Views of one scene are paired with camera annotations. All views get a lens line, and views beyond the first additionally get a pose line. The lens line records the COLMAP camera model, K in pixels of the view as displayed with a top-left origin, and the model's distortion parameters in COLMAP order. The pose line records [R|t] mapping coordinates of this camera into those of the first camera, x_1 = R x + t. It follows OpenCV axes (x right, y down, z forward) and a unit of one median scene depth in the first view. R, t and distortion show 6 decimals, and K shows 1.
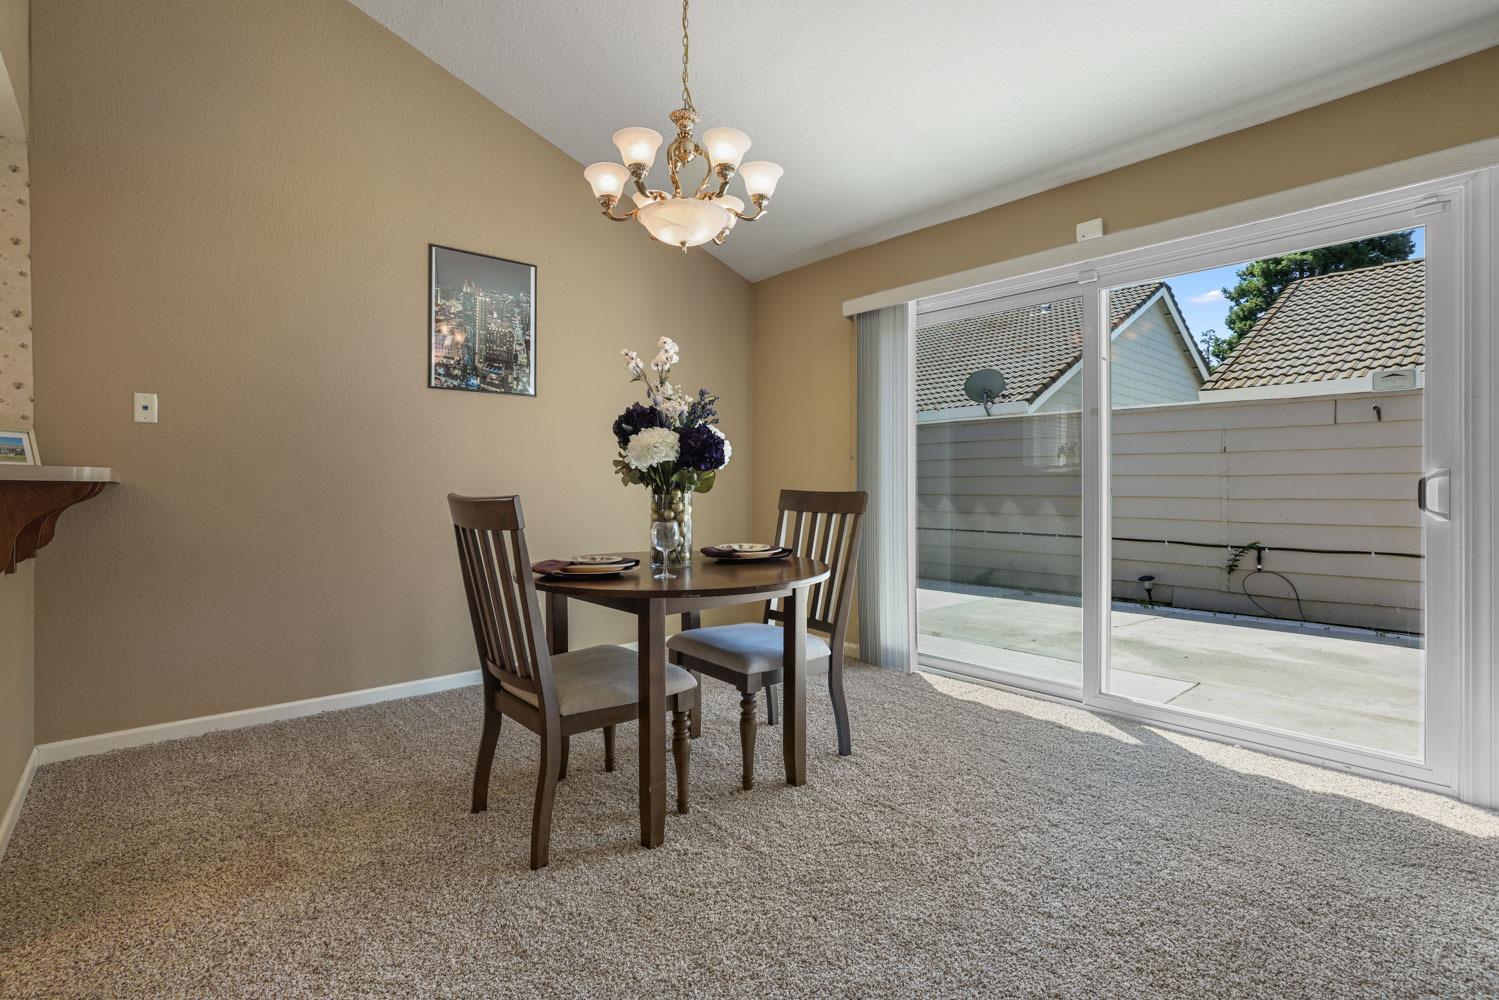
lens RADIAL K [[694.9, 0, 739.9], [0, 694.9, 493.5], [0, 0, 1]] dist [-0.003595, -0.000184]
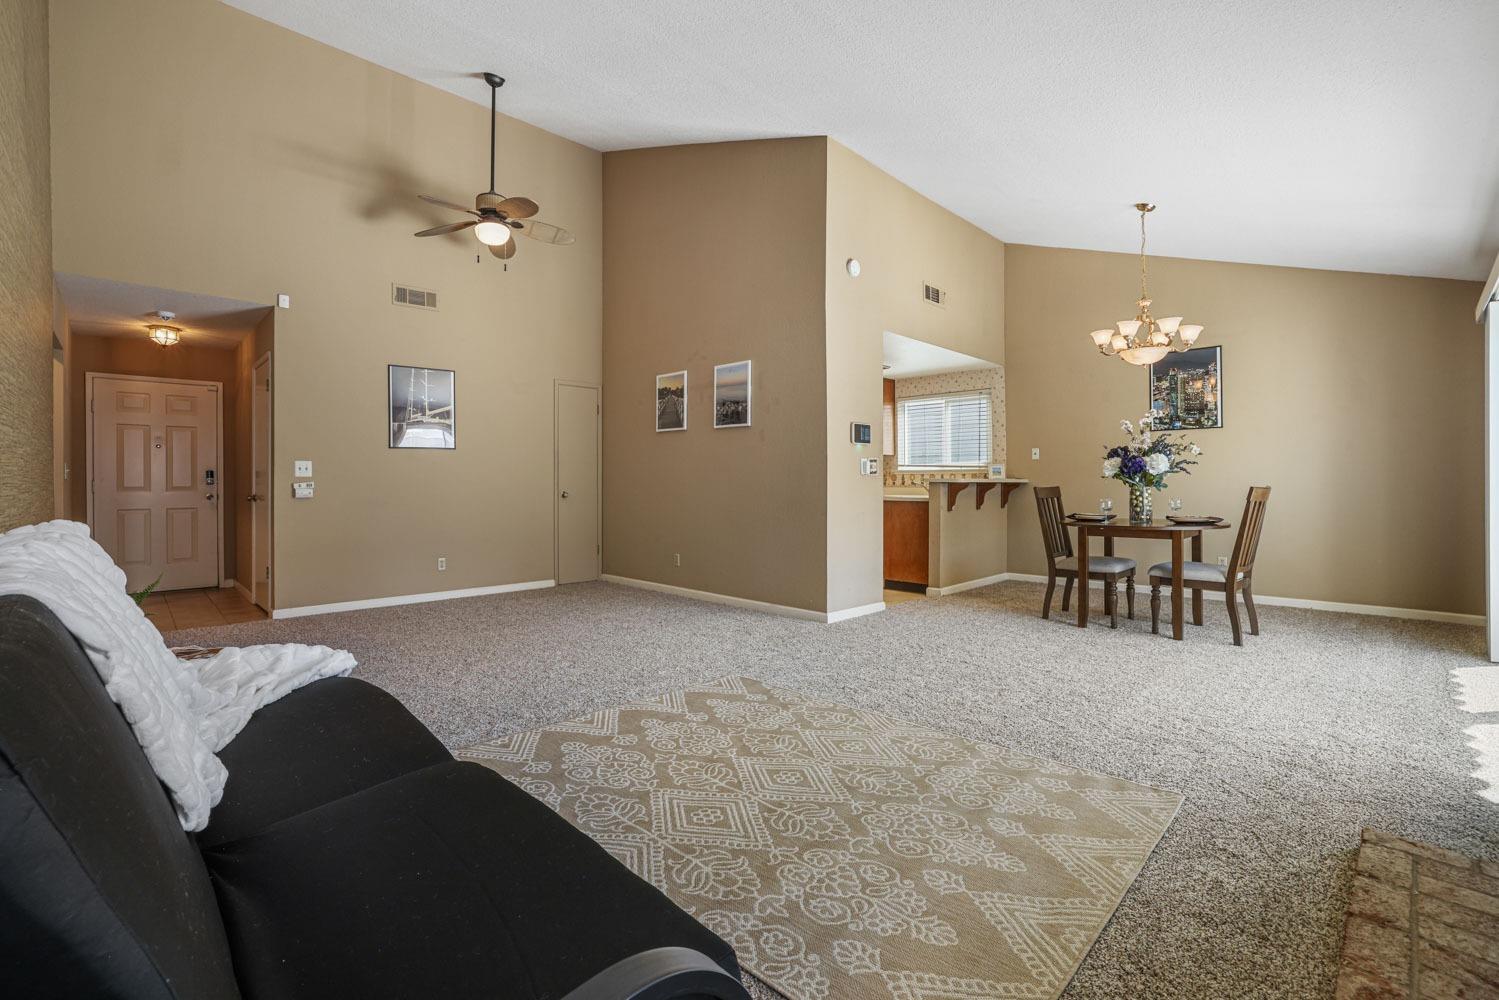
lens RADIAL K [[658.8, 0, 765.6], [0, 658.8, 479.7], [0, 0, 1]] dist [0.000504, 0.000408]
pose [[0.092969, -0.005346, -0.995655, 1.225862], [-0.012422, 0.999902, -0.006529, 0.003052], [0.995591, 0.012975, 0.092894, -0.198904]]
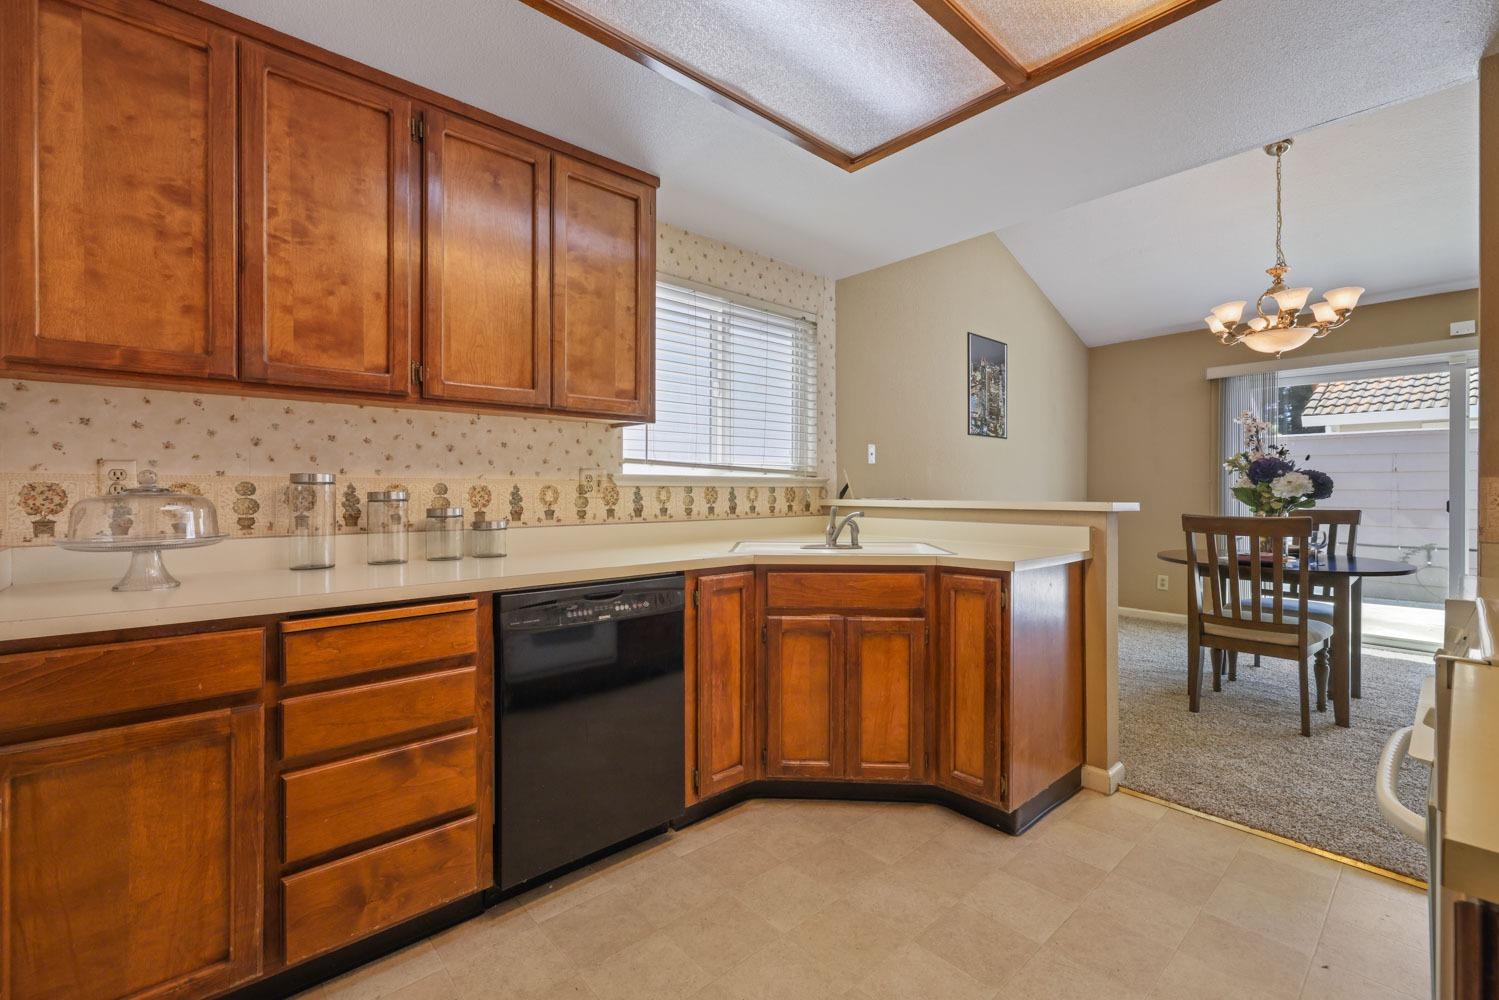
lens RADIAL K [[641.1, 0, 744.4], [0, 641.1, 492.2], [0, 0, 1]] dist [-0.000748, 0.000039]
pose [[0.999901, -0.000808, 0.014076, -0.918226], [0.000985, 0.999920, -0.012629, -0.019890], [-0.014065, 0.012641, 0.999821, -0.292197]]
